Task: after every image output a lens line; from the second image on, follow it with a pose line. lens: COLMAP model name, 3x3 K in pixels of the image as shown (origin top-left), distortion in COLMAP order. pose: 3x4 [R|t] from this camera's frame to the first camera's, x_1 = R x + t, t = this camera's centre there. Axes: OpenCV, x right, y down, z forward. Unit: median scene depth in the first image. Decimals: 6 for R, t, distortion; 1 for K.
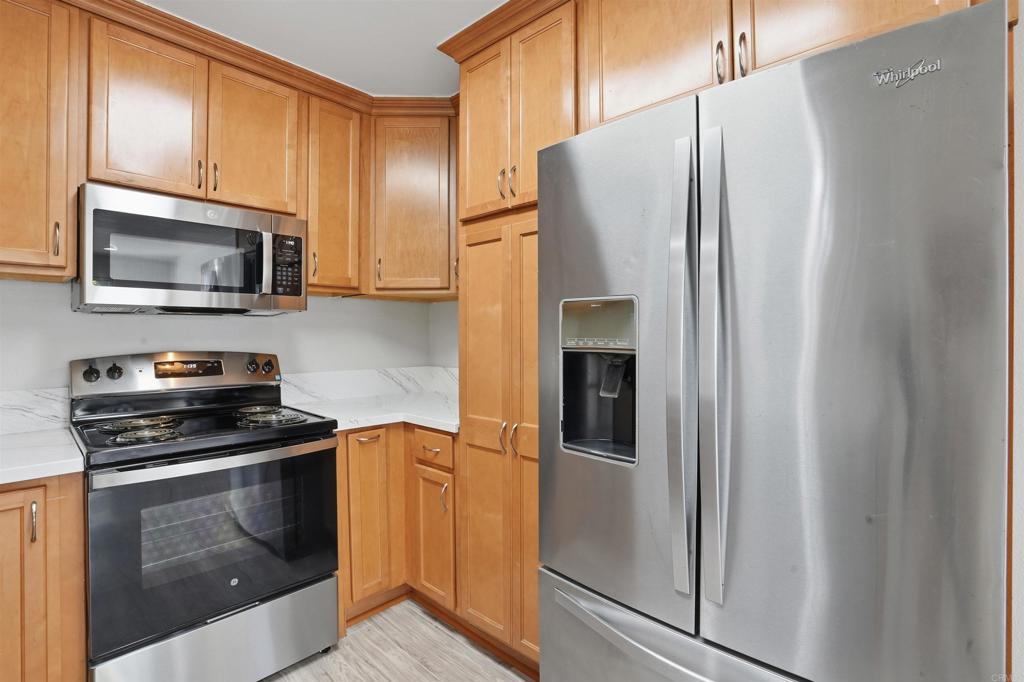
lens RADIAL K [[495.6, 0, 522.4], [0, 495.6, 334.3], [0, 0, 1]] dist [-0.063300, 0.030417]
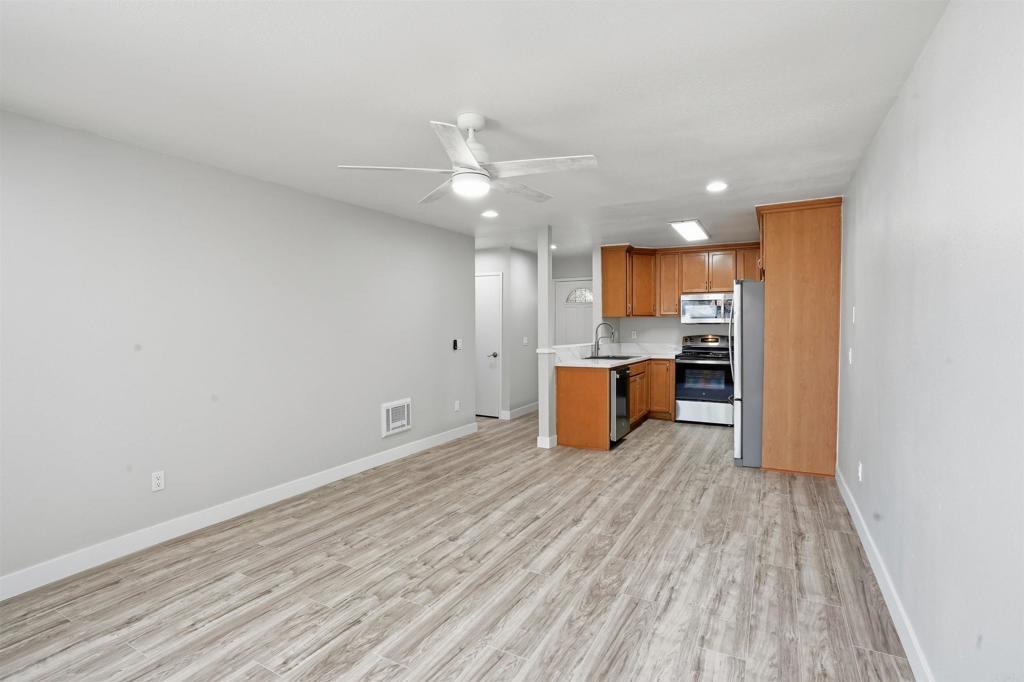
lens RADIAL K [[495.6, 0, 522.4], [0, 495.6, 334.3], [0, 0, 1]] dist [-0.063300, 0.030417]
pose [[0.271591, 0.013546, -0.962317, 2.364152], [0.005404, 0.999864, 0.015600, -0.029823], [0.962397, -0.009437, 0.271481, -1.254015]]
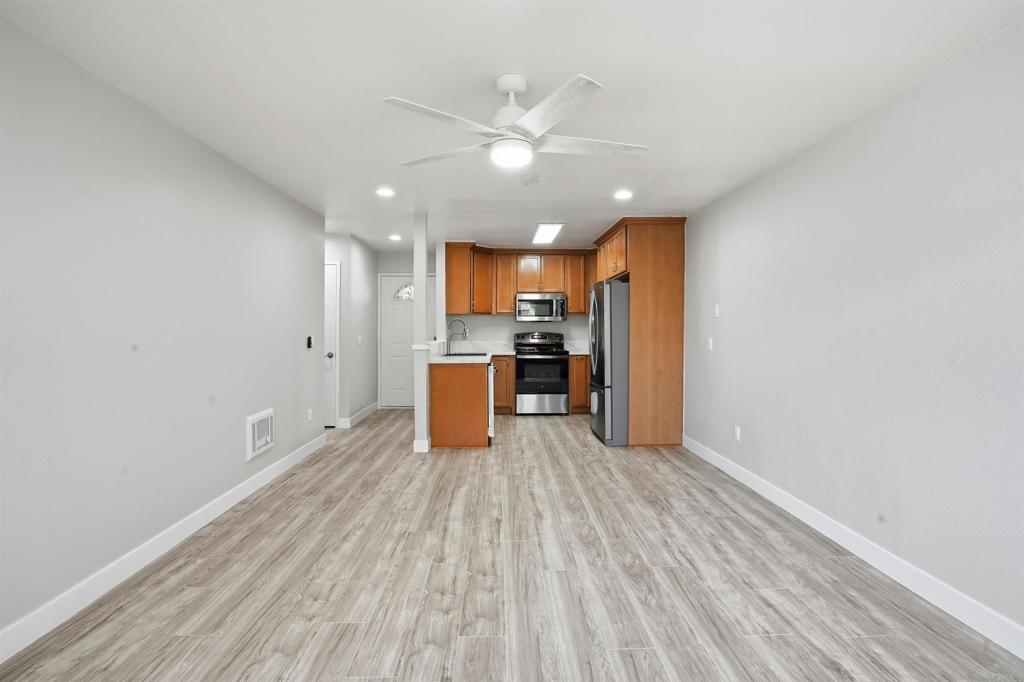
lens RADIAL K [[495.6, 0, 522.4], [0, 495.6, 334.3], [0, 0, 1]] dist [-0.063300, 0.030417]
pose [[0.724748, 0.004403, -0.689000, 1.878819], [0.002929, 0.999951, 0.009472, 0.016338], [0.689007, -0.008883, 0.724700, -1.878838]]
